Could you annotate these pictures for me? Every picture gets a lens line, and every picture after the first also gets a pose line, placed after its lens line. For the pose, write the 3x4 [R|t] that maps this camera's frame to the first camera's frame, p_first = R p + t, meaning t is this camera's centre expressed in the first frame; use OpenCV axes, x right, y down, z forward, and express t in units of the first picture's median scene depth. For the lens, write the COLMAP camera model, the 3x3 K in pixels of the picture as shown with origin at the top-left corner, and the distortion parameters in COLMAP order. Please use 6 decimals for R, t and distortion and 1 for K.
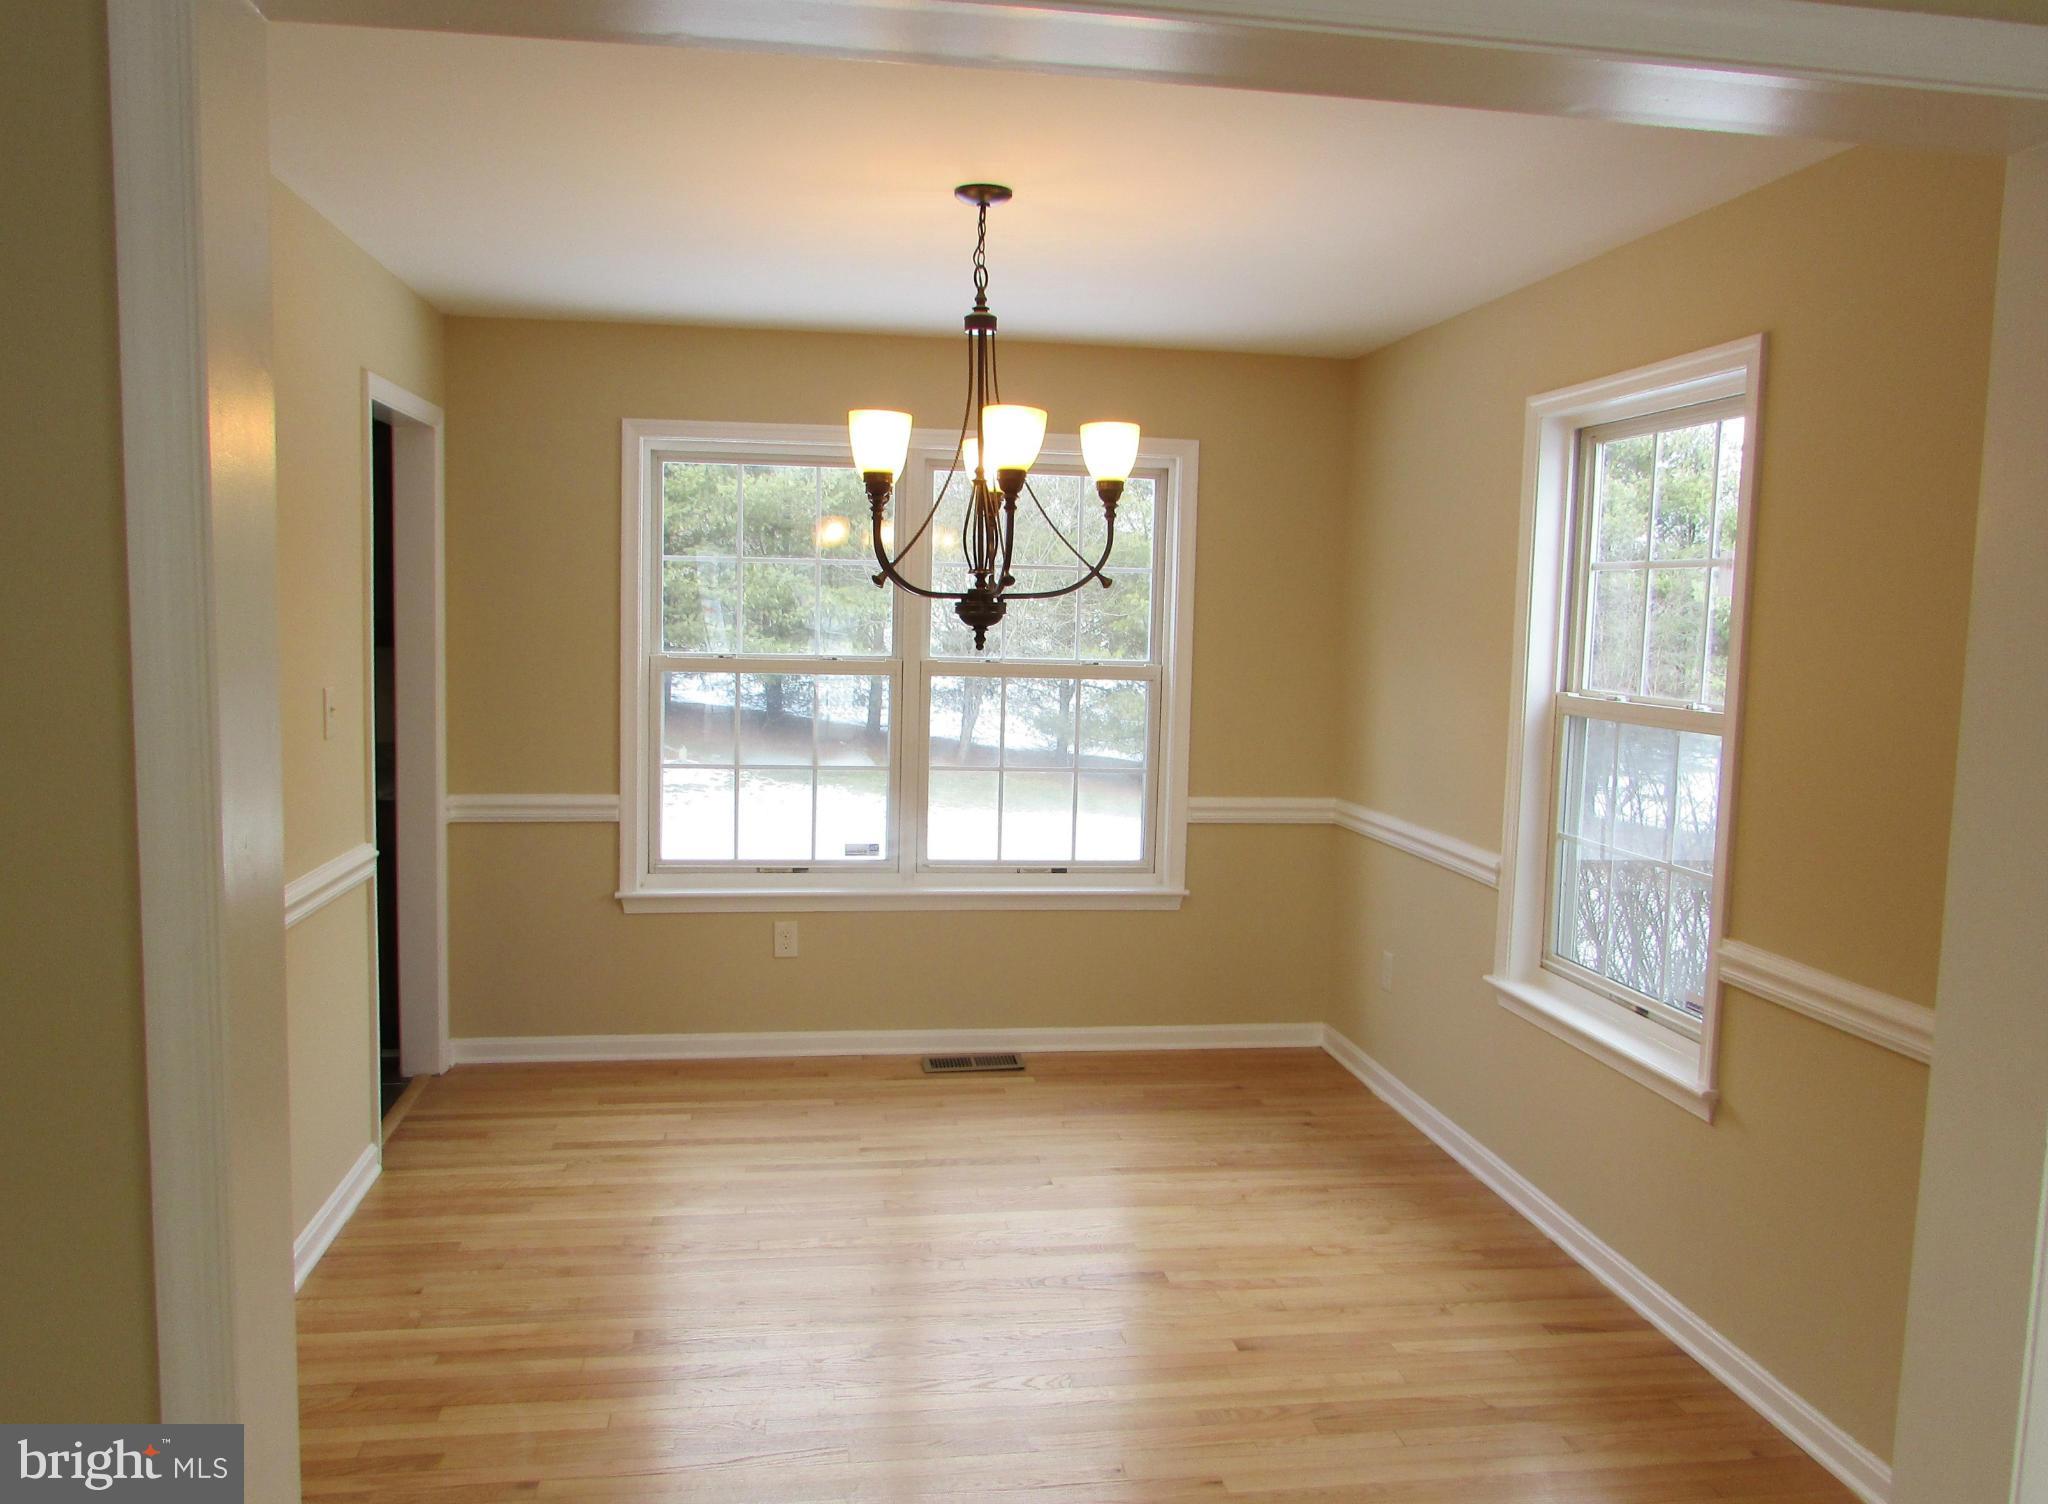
lens RADIAL K [[1587.9, 0, 1023.7], [0, 1587.9, 767.8], [0, 0, 1]] dist [-0.029633, -0.001130]
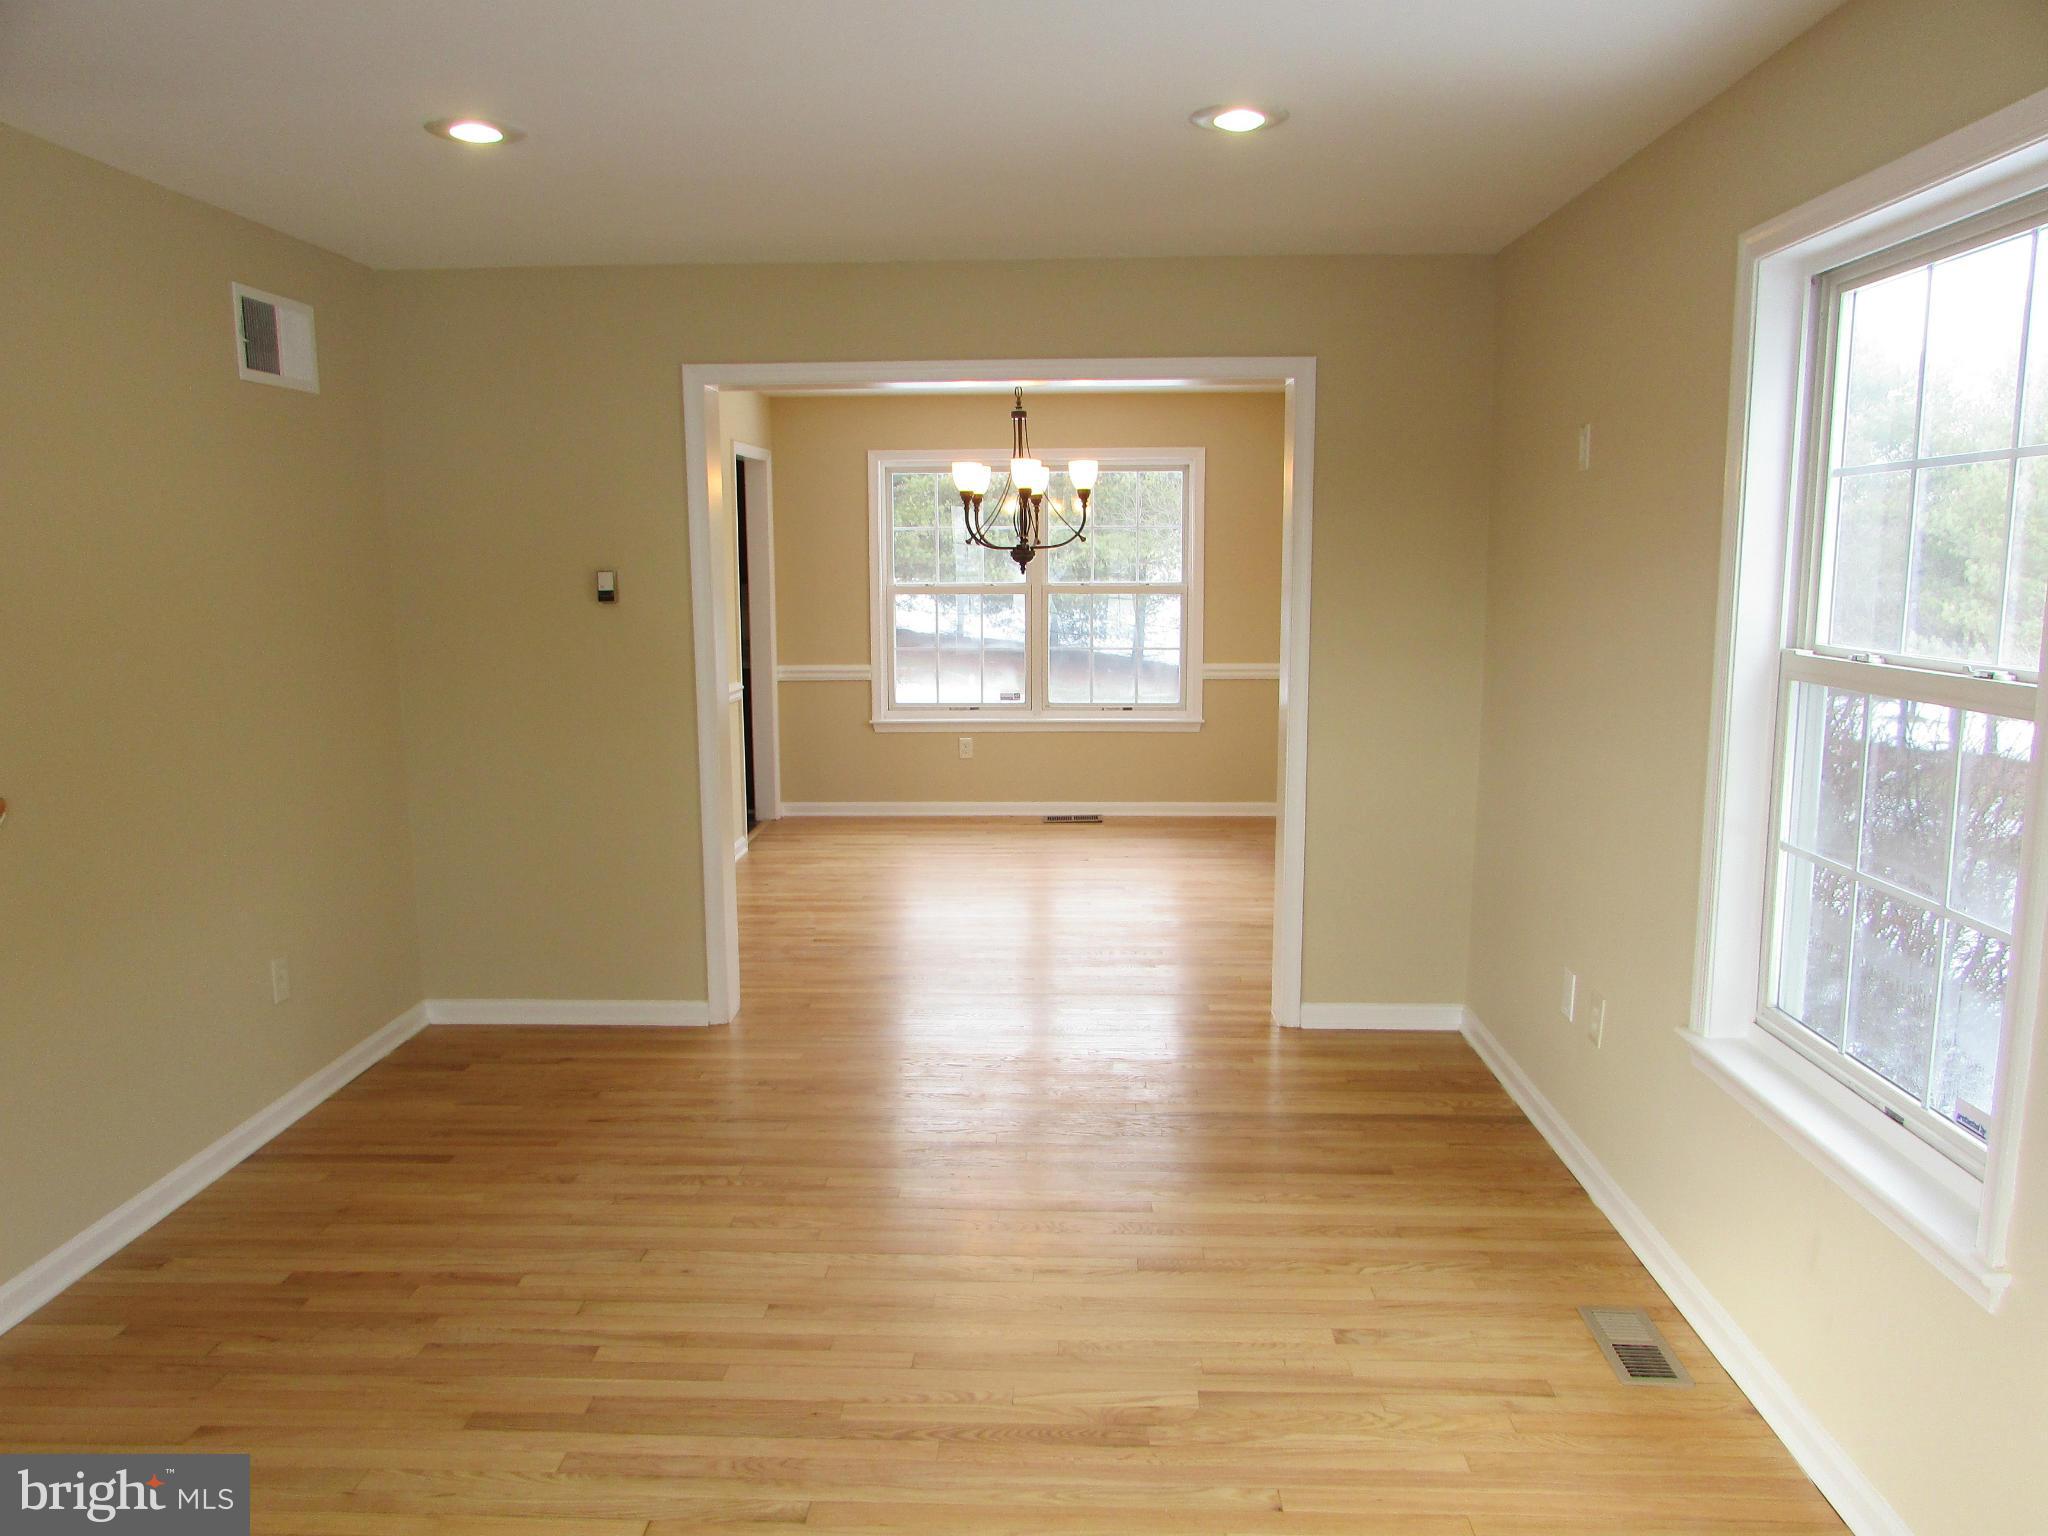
lens RADIAL K [[1458.0, 0, 1022.8], [0, 1458.0, 766.1], [0, 0, 1]] dist [-0.034195, 0.031309]
pose [[0.982686, -0.002400, -0.185265, 0.215830], [0.010843, 0.998947, 0.044570, 0.060344], [0.184963, -0.045807, 0.981677, -0.578673]]
